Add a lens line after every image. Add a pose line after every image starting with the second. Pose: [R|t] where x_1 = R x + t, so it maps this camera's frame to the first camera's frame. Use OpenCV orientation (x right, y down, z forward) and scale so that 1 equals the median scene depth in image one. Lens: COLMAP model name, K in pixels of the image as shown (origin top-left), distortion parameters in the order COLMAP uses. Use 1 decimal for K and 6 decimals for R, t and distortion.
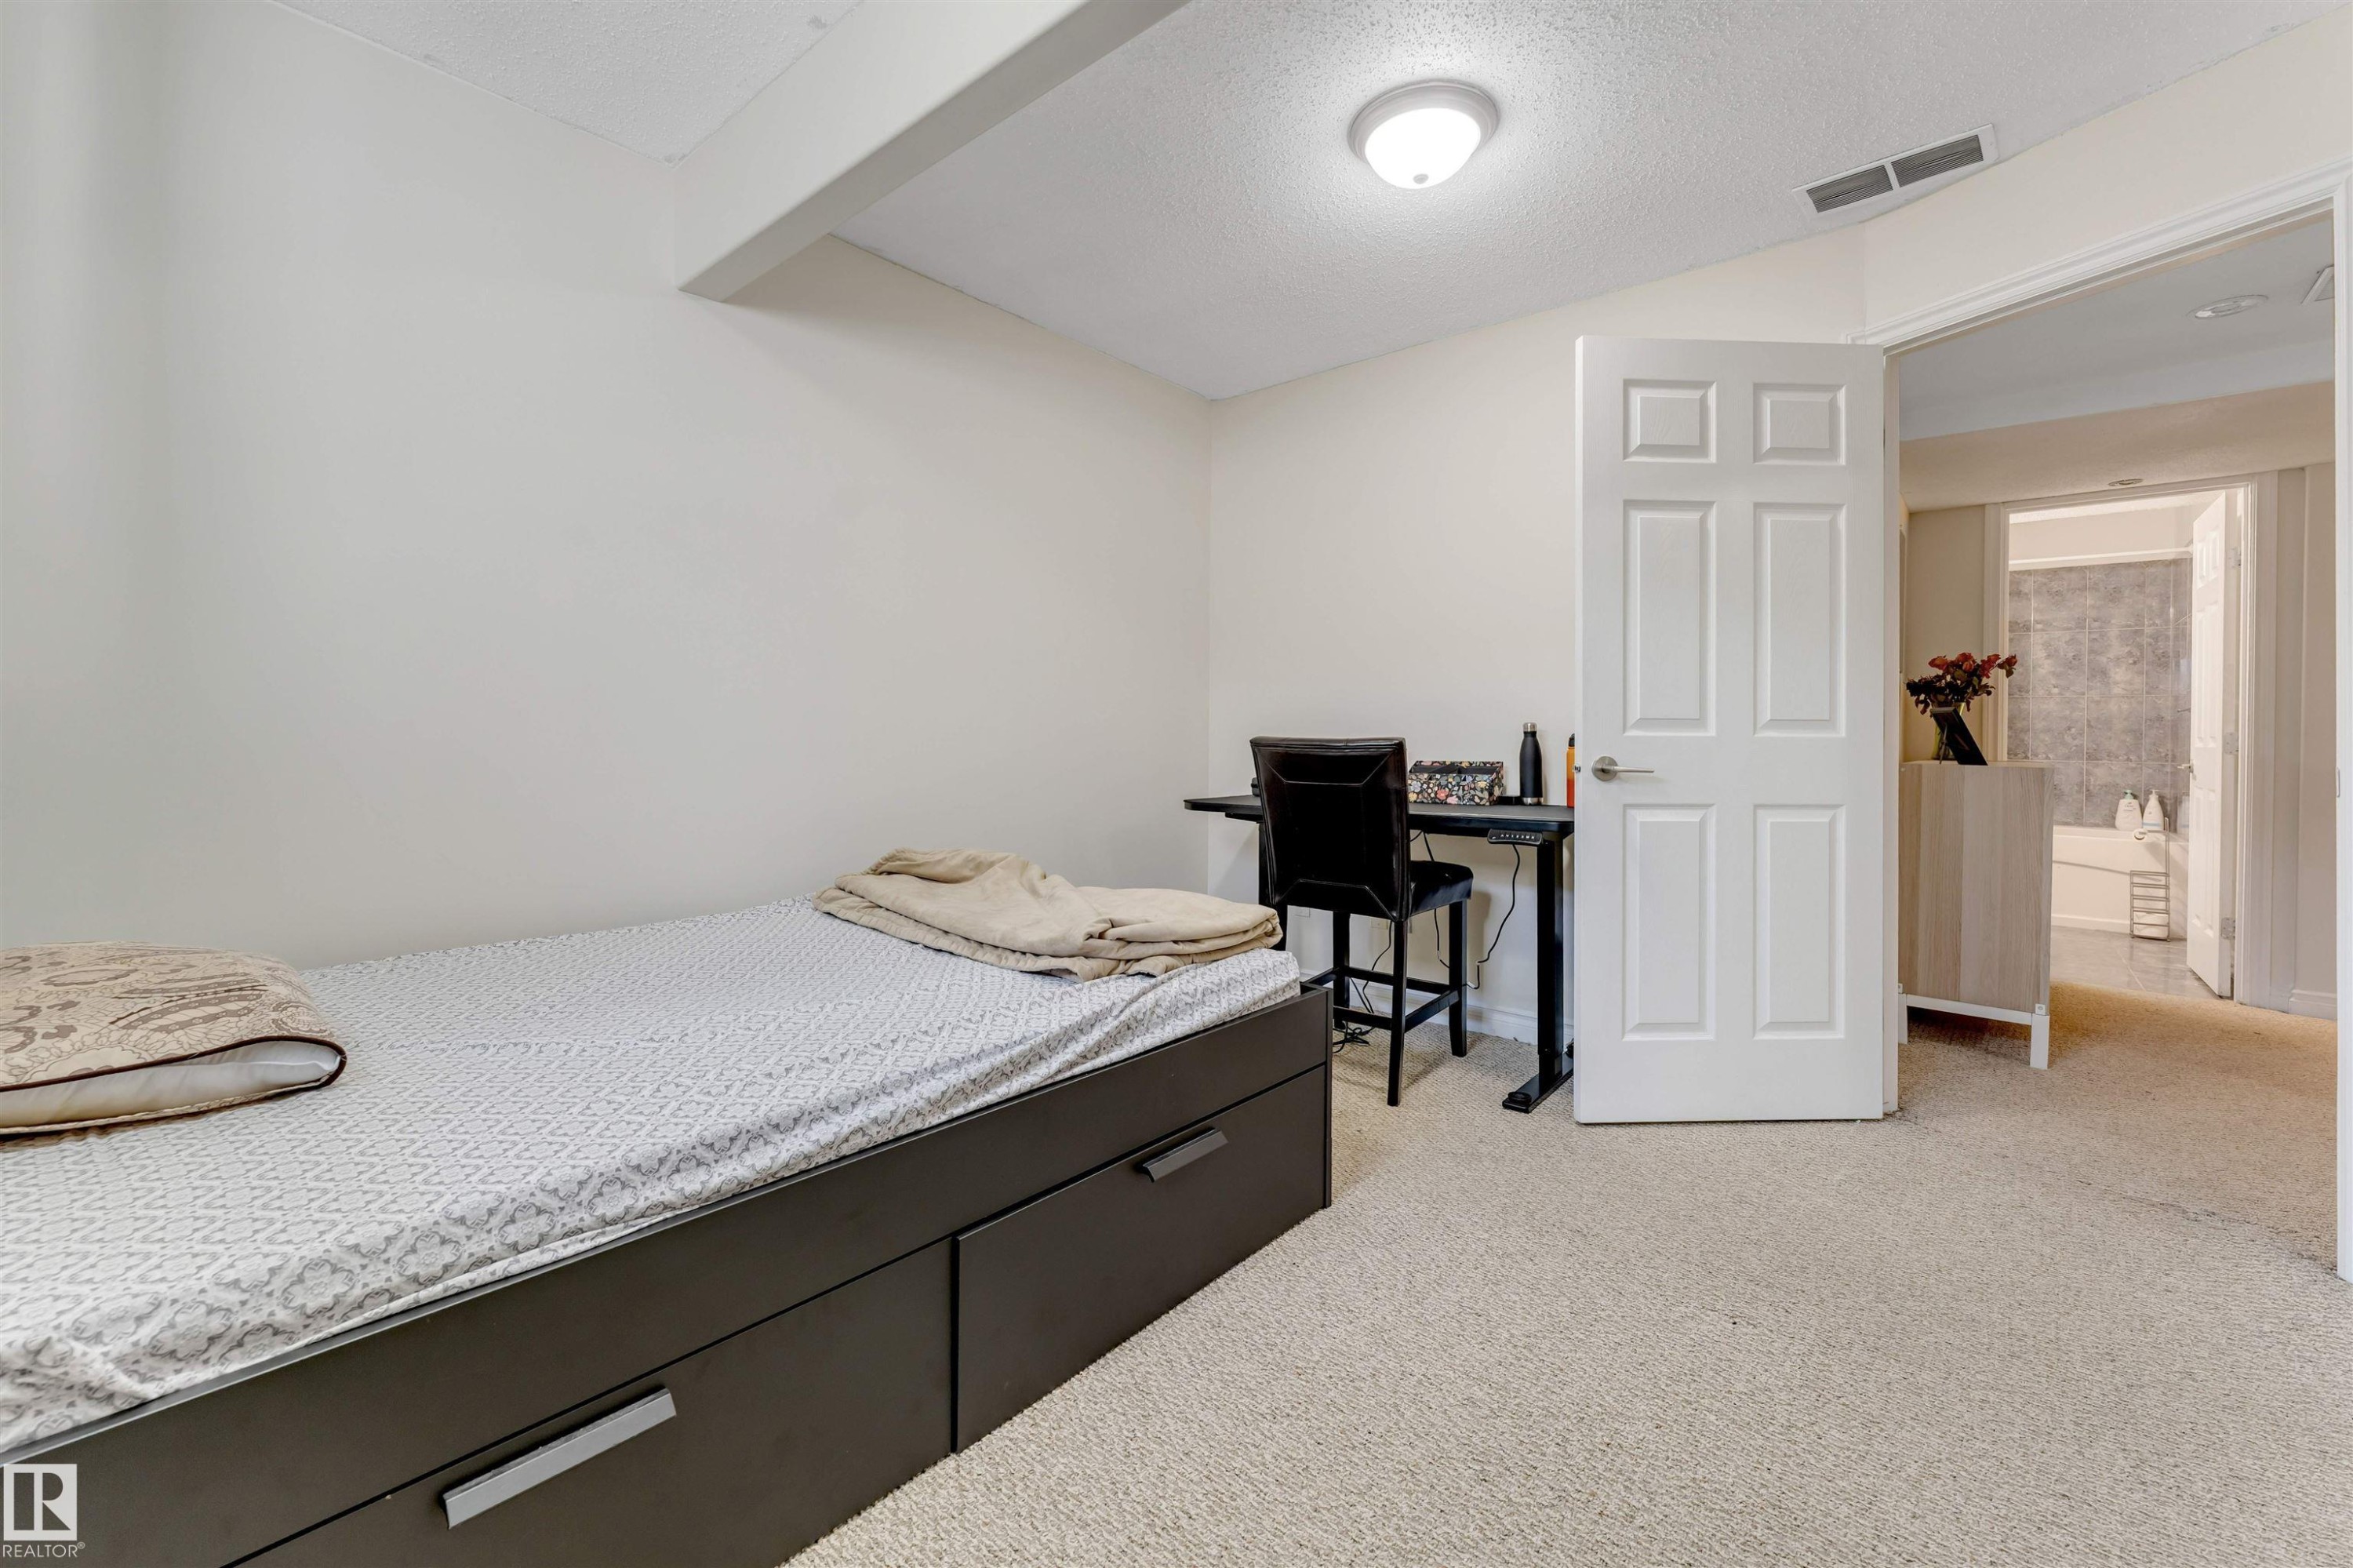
lens RADIAL K [[982.3, 0, 1199.0], [0, 982.3, 752.2], [0, 0, 1]] dist [-0.007693, 0.001723]
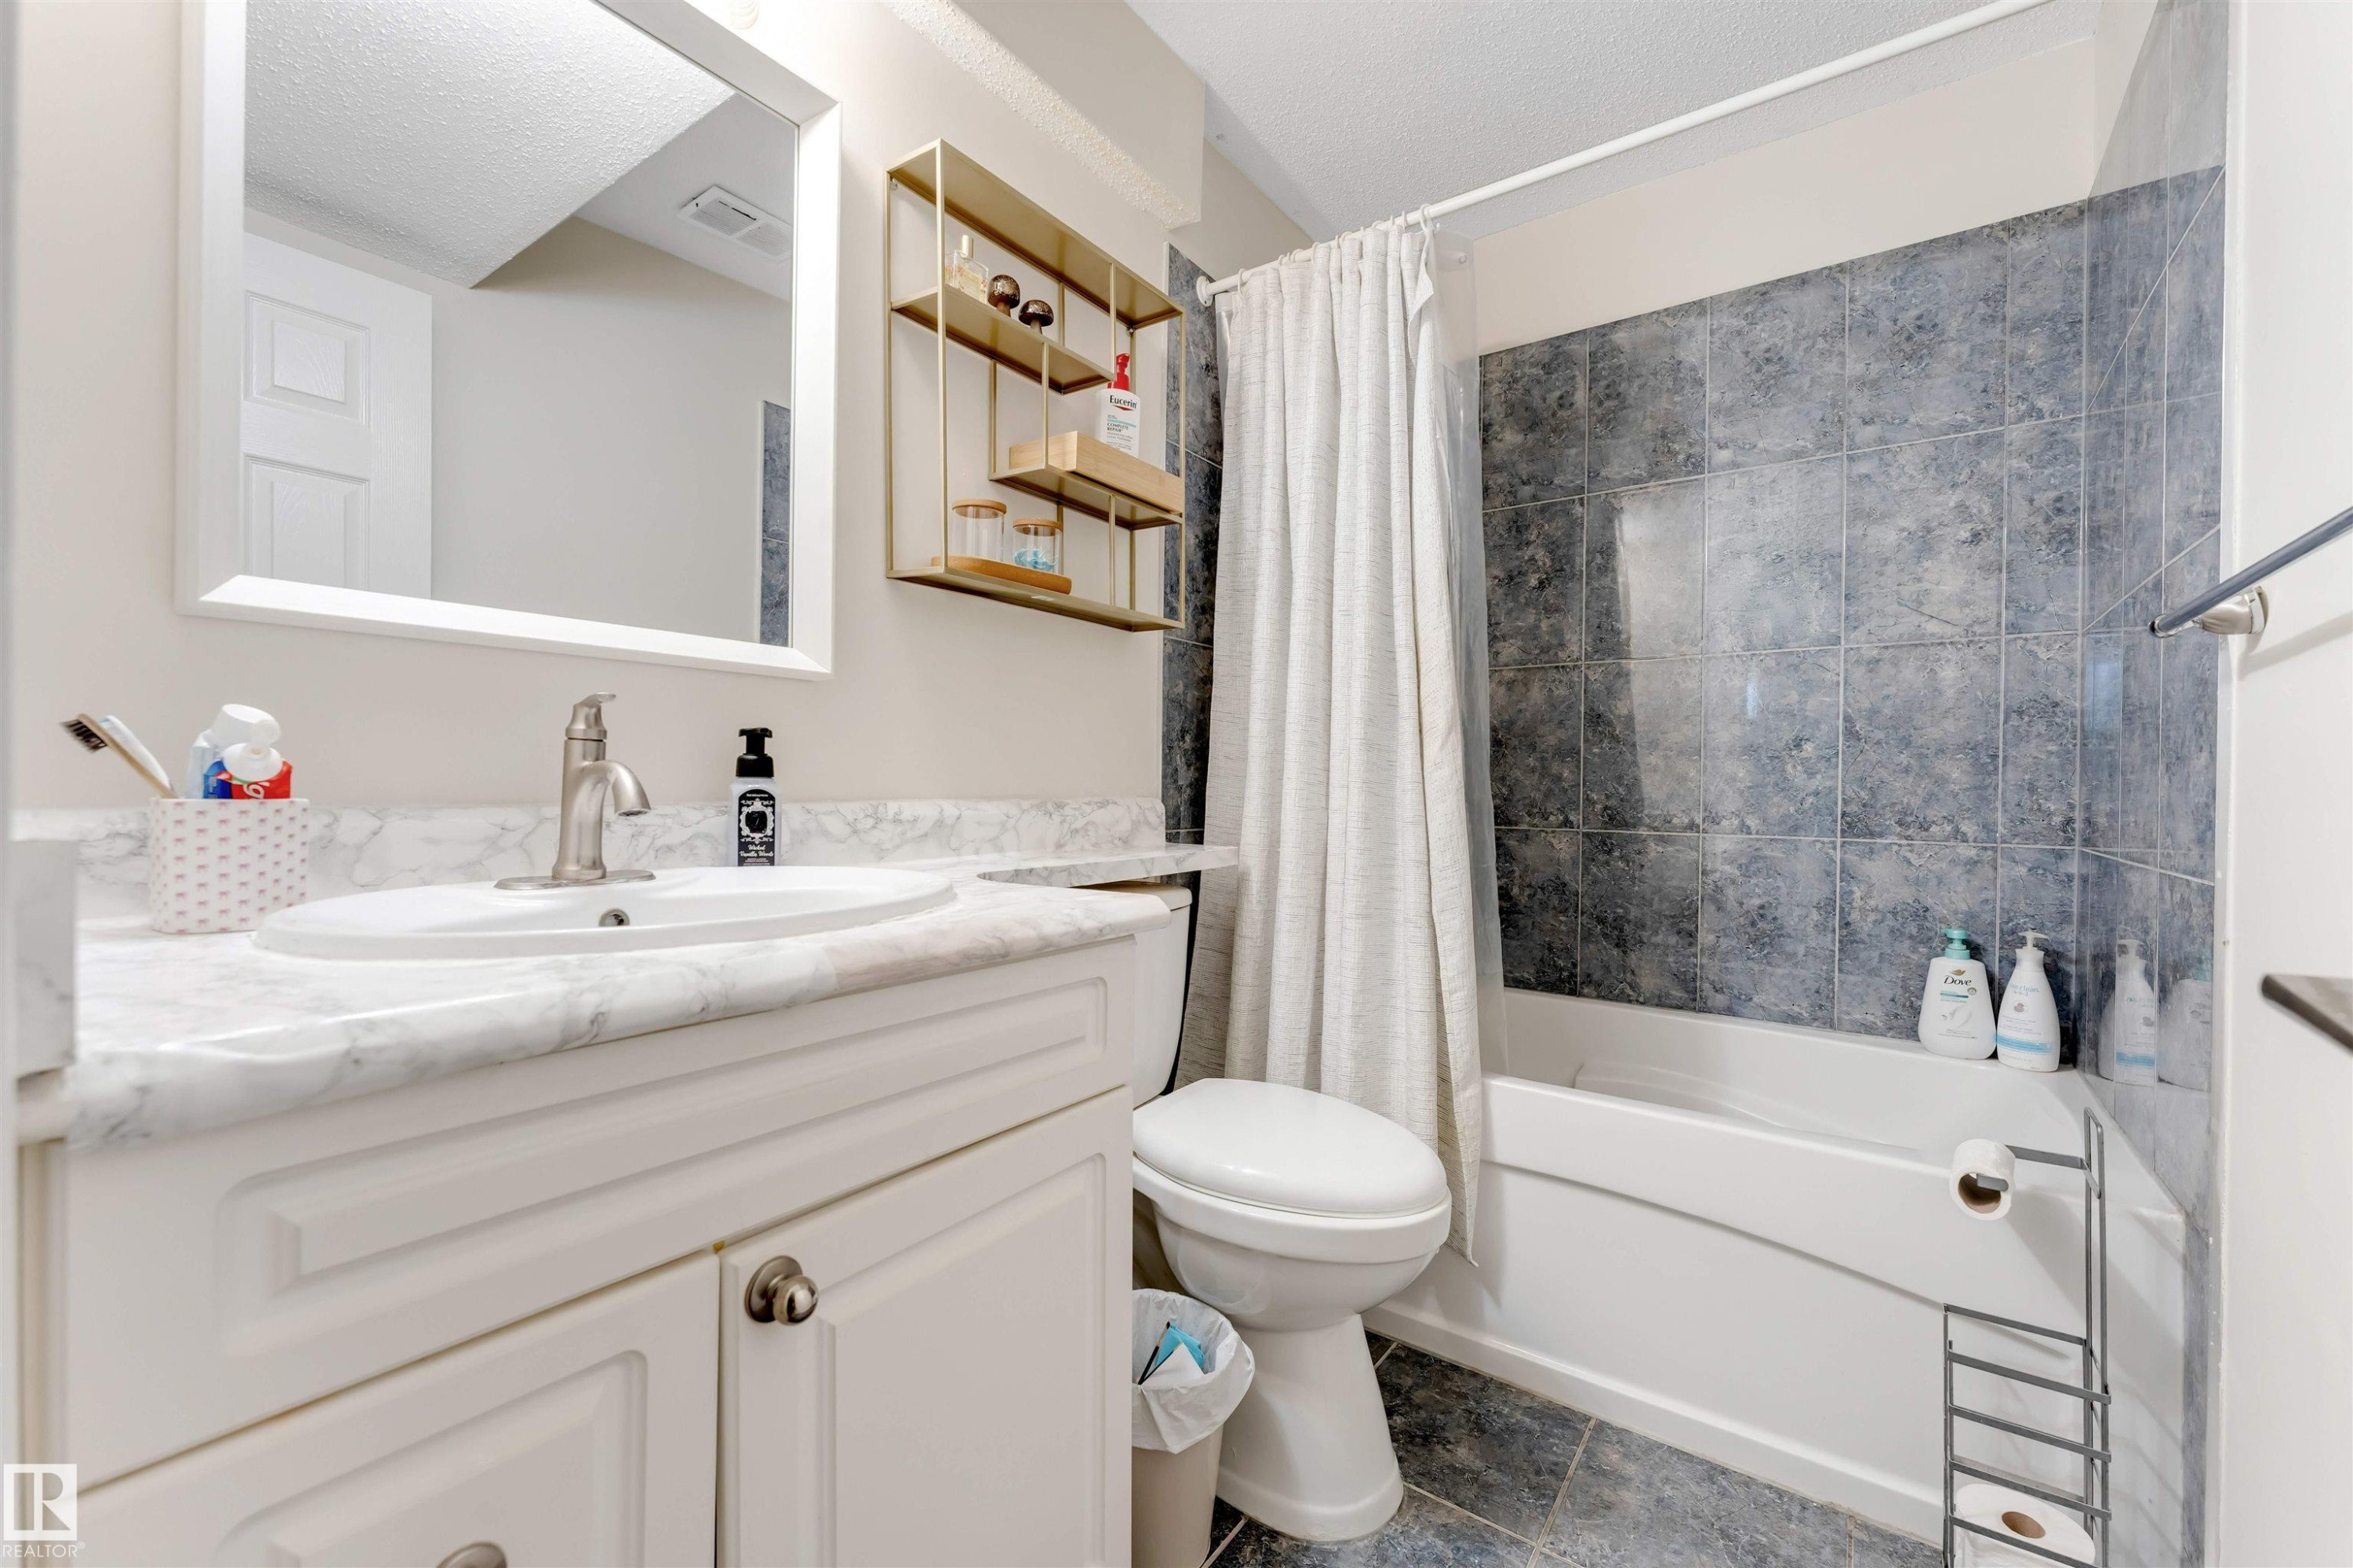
lens RADIAL K [[982.3, 0, 1177.8], [0, 982.3, 797.9], [0, 0, 1]] dist [-0.007693, 0.001723]
pose [[0.997803, -0.001844, 0.066233, 0.668019], [0.001419, 0.999978, 0.006466, -0.007620], [-0.066243, -0.006358, 0.997783, 0.688901]]
